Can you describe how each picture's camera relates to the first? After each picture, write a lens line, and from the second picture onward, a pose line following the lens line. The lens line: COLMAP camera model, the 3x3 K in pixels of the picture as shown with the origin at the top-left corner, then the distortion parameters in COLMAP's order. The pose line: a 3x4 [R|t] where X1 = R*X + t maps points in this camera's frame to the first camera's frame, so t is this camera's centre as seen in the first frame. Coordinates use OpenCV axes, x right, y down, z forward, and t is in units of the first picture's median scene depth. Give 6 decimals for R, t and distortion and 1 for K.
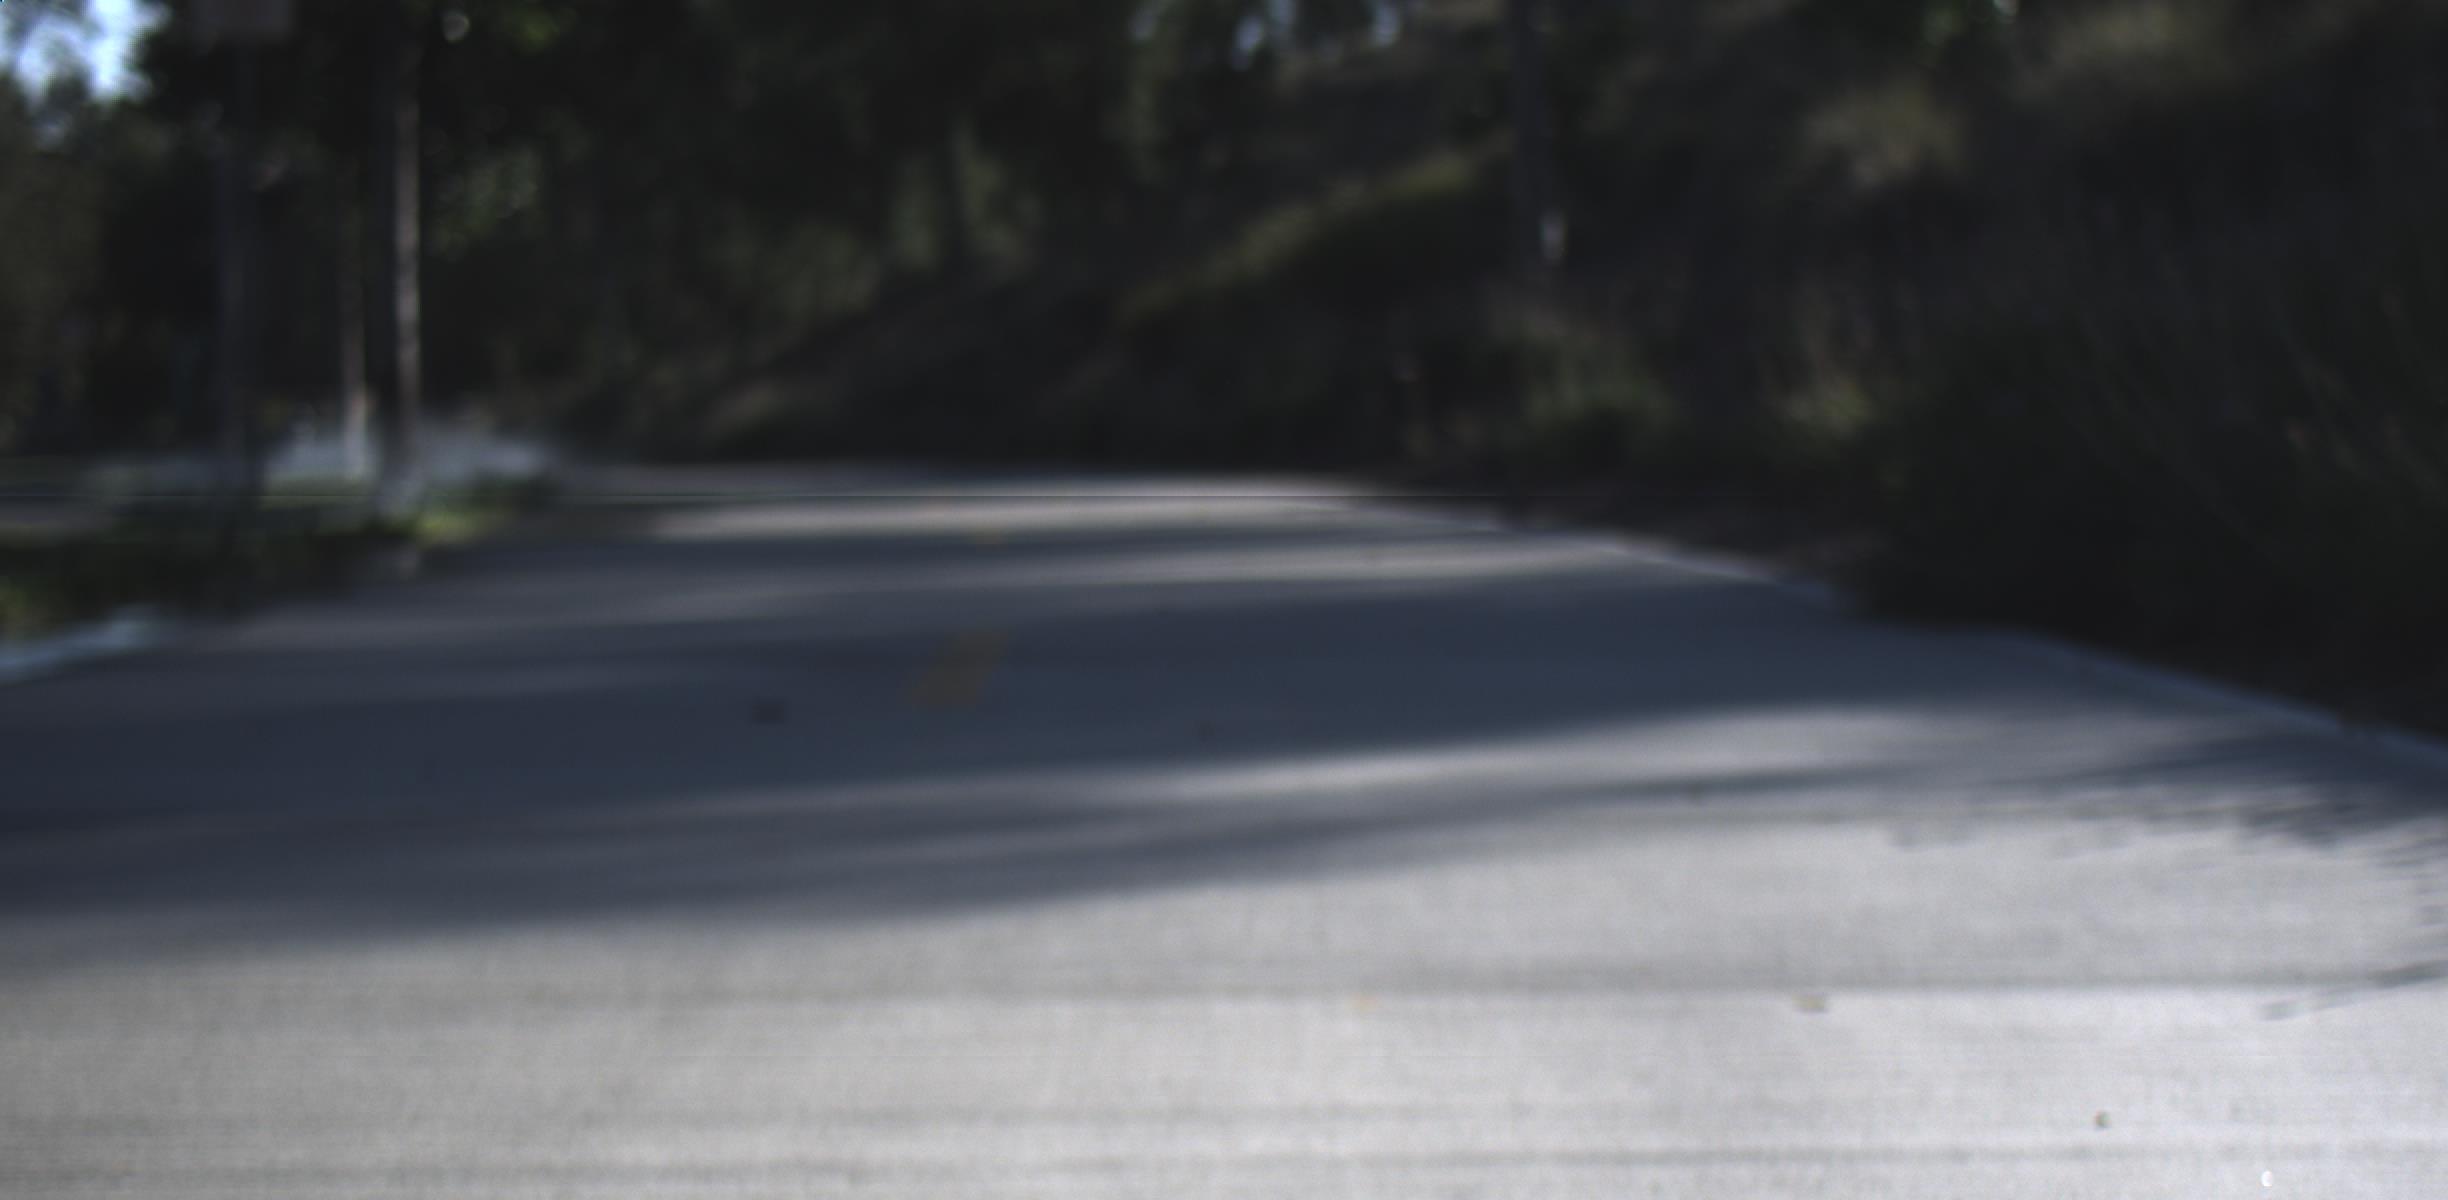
lens RADIAL K [[4941.8, 0, 1223.1], [0, 4941.8, 815.3], [0, 0, 1]] dist [-0.012325, 0.485520]
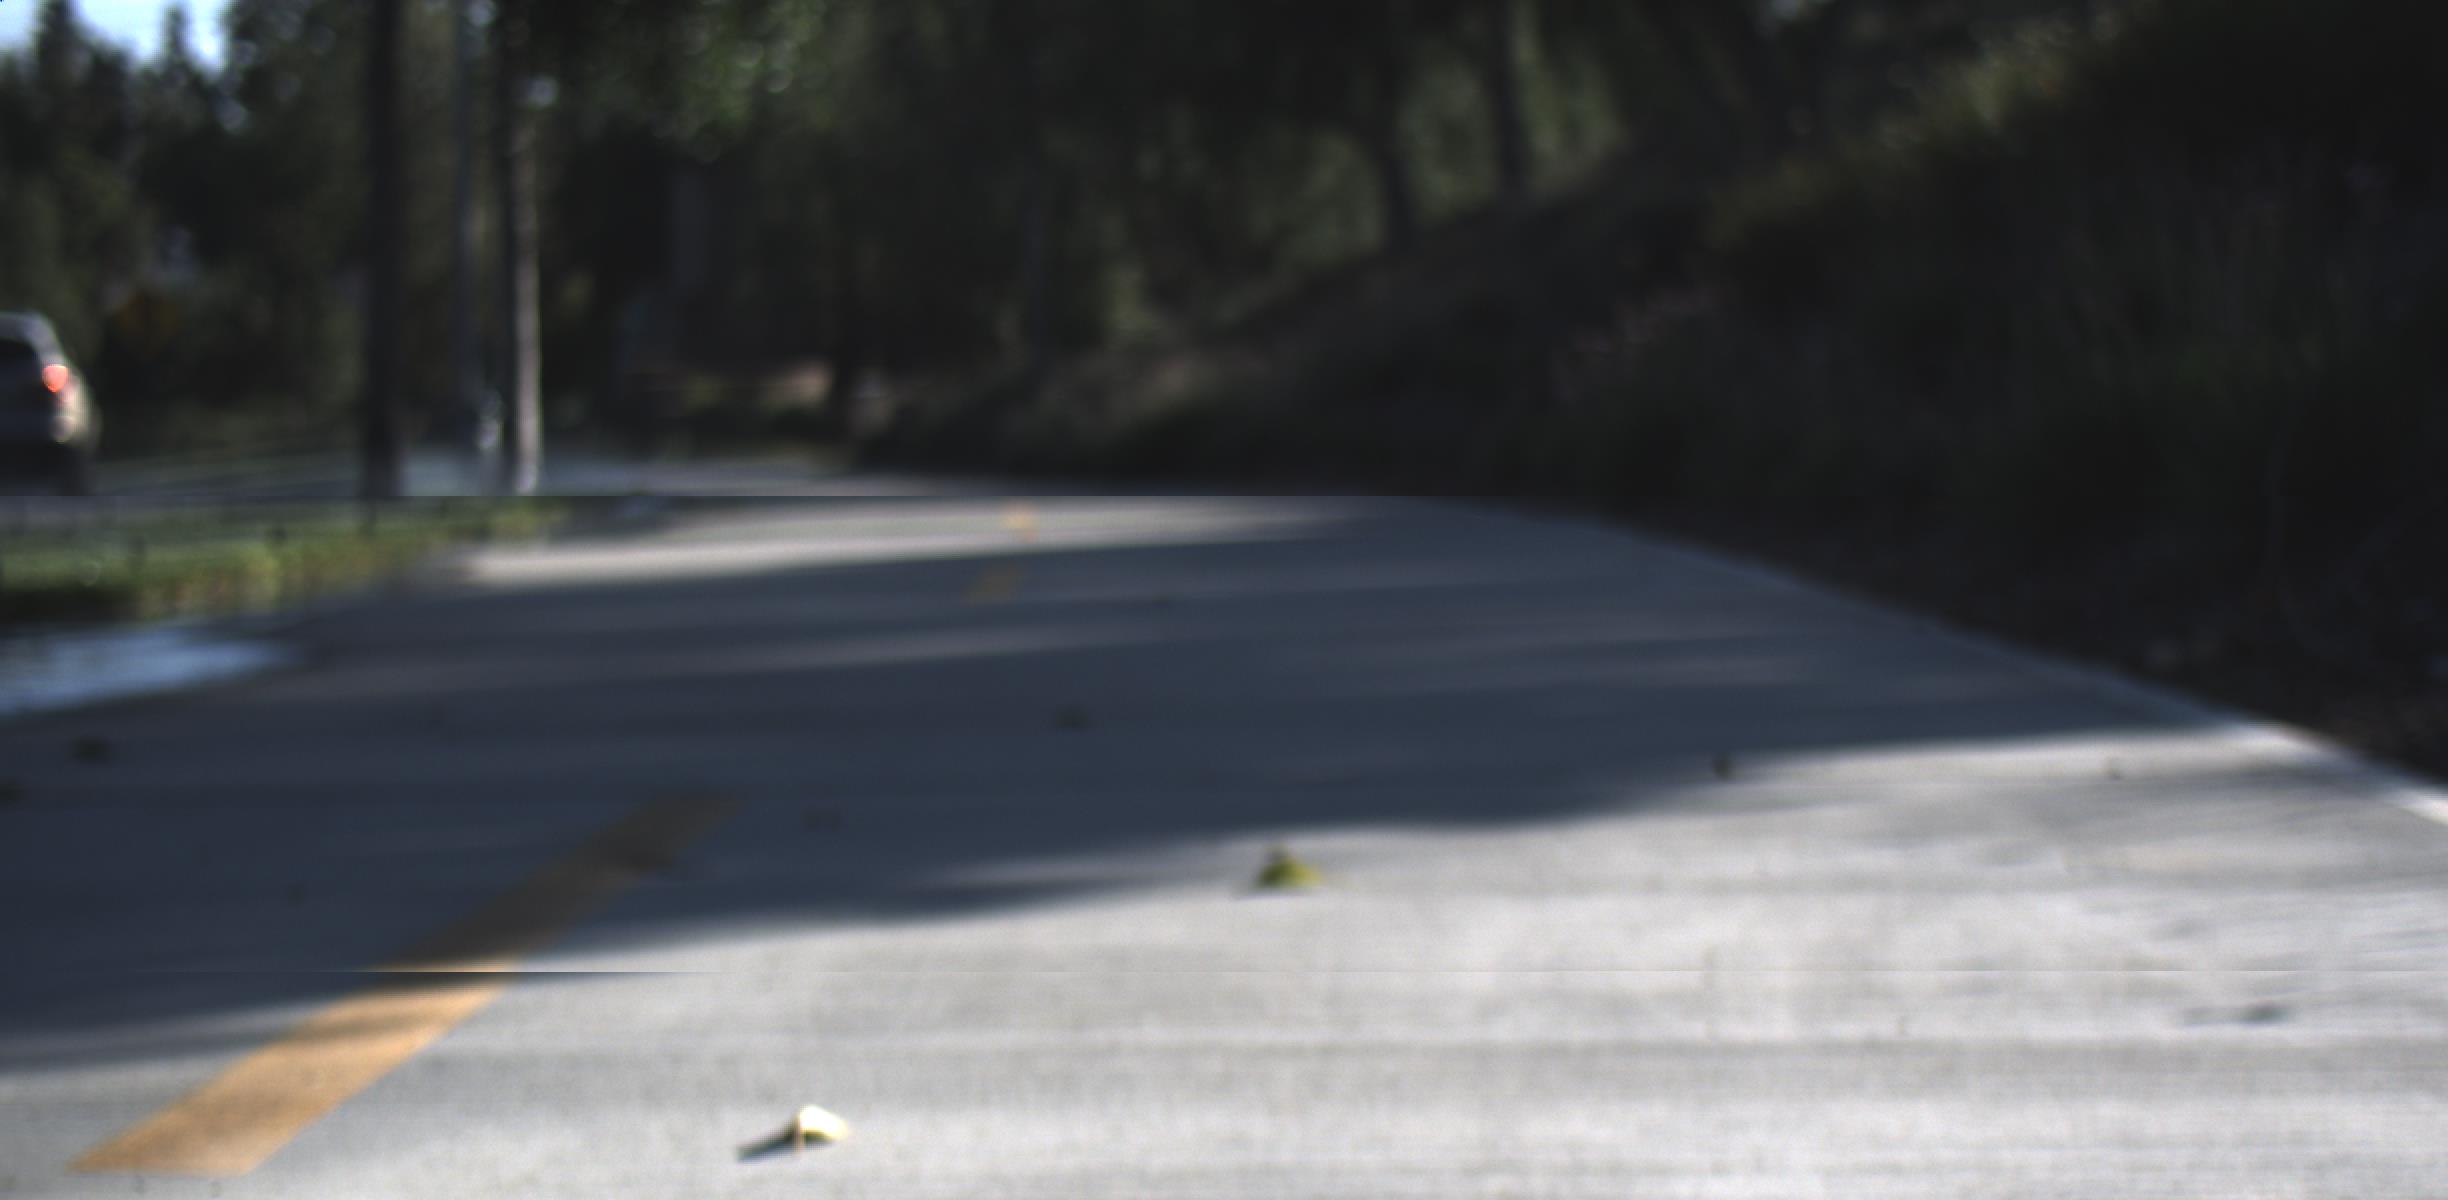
lens RADIAL K [[4941.8, 0, 1223.1], [0, 4941.8, 815.3], [0, 0, 1]] dist [-0.012325, 0.485520]
pose [[0.992343, 0.012765, -0.122855, -0.006996], [-0.012173, 0.999910, 0.005567, -0.038489], [0.122915, -0.004029, 0.992409, 0.450409]]
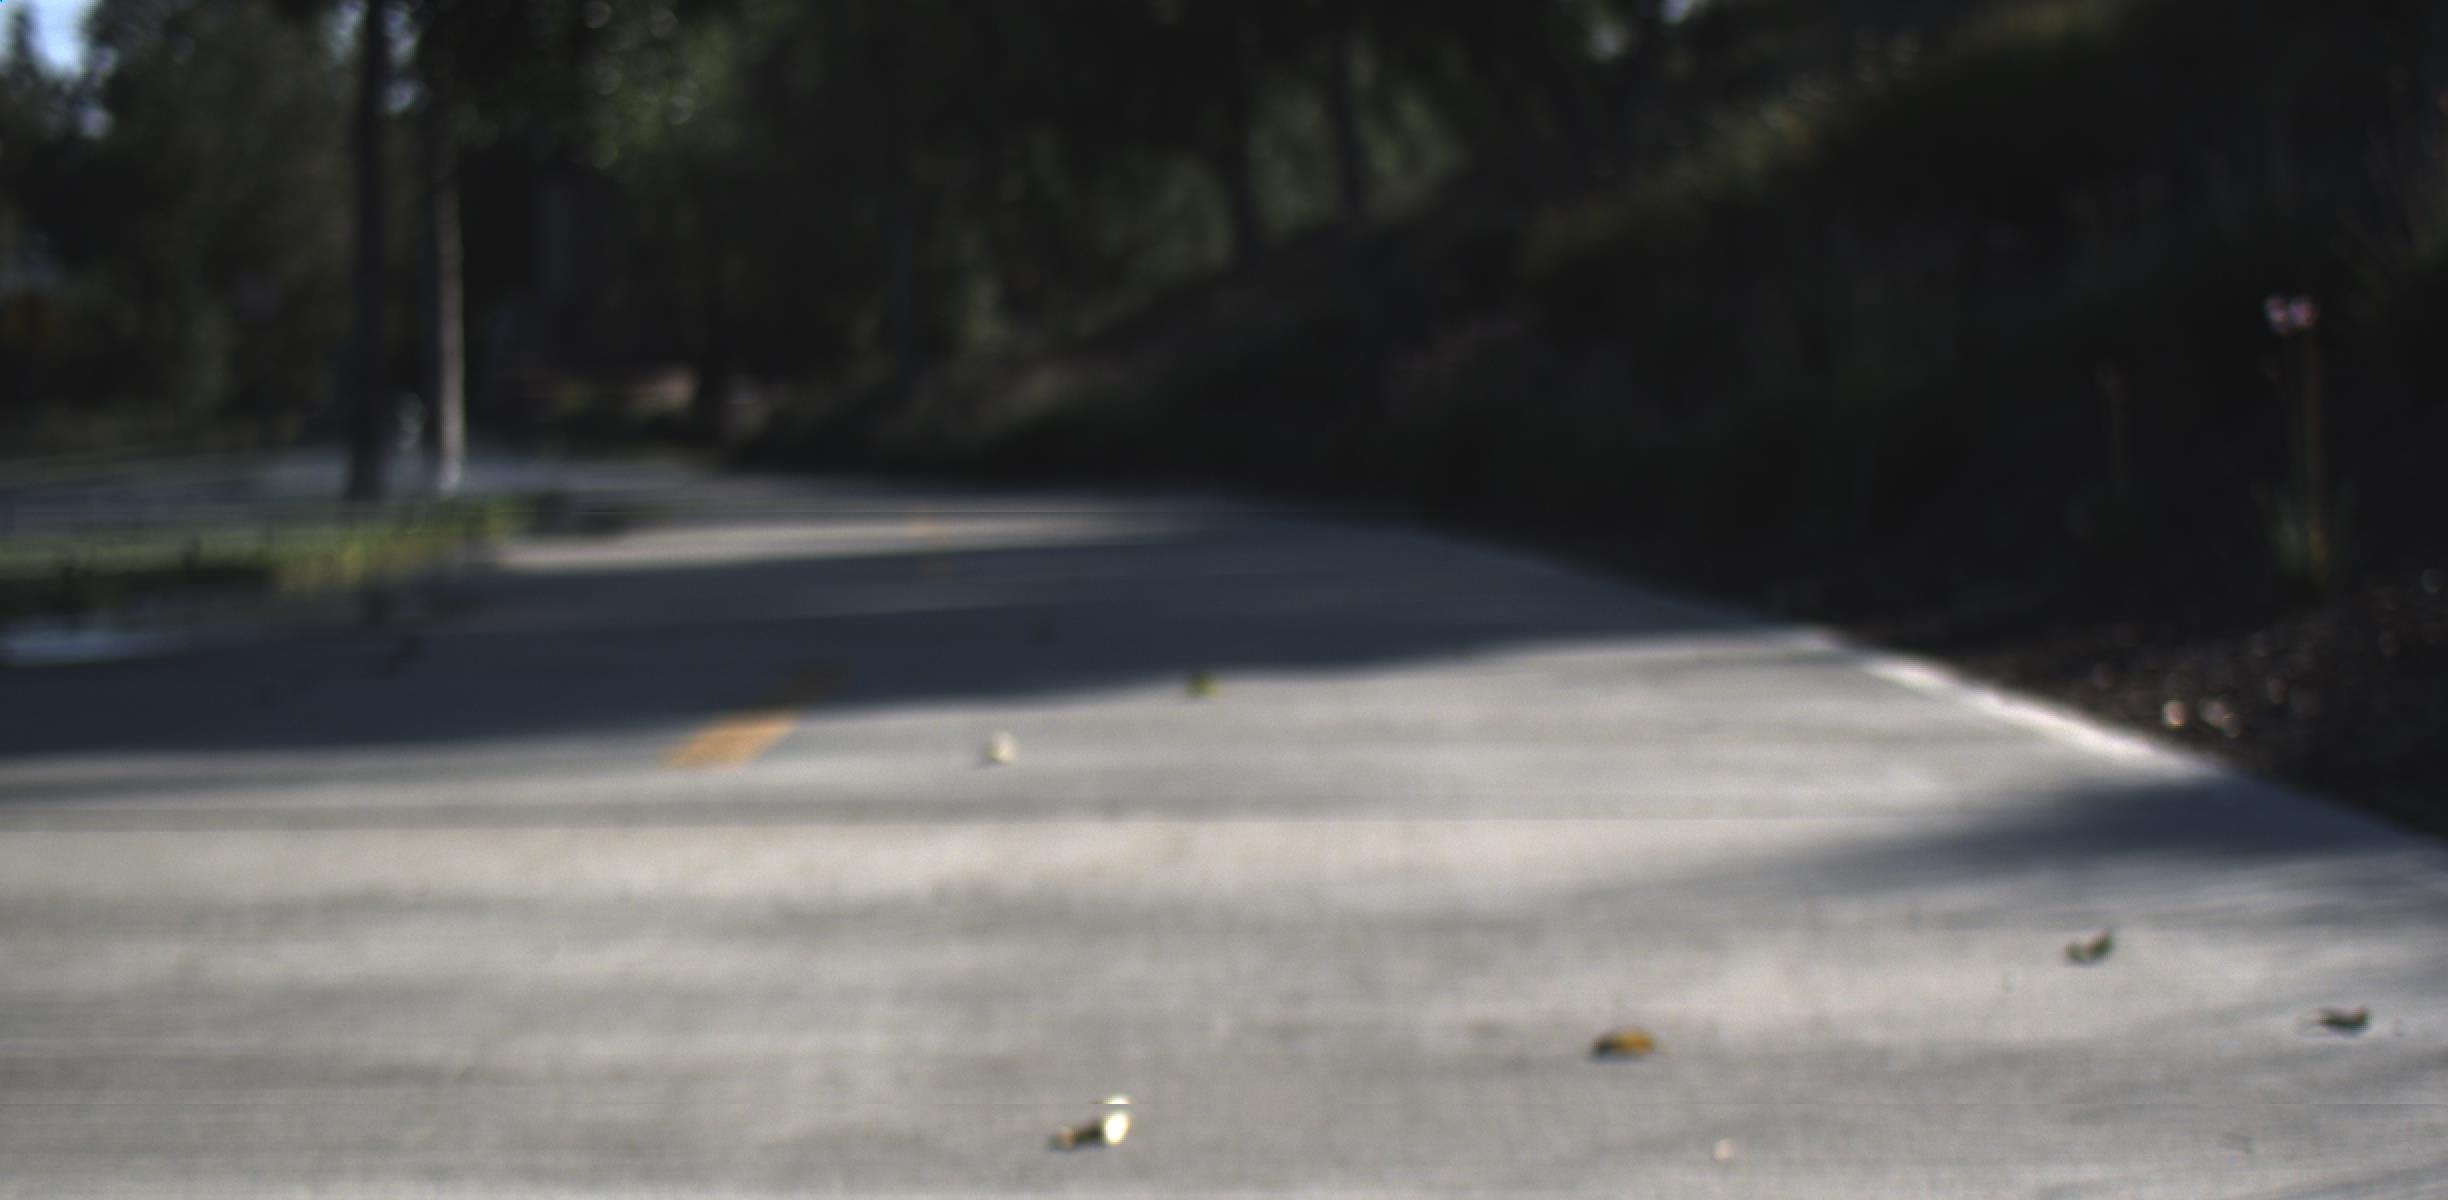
lens RADIAL K [[4941.8, 0, 1223.1], [0, 4941.8, 815.3], [0, 0, 1]] dist [-0.012325, 0.485520]
pose [[0.995732, 0.014514, -0.091142, -0.001305], [-0.014246, 0.999892, 0.003594, -0.032365], [0.091185, -0.002280, 0.995831, 0.374668]]
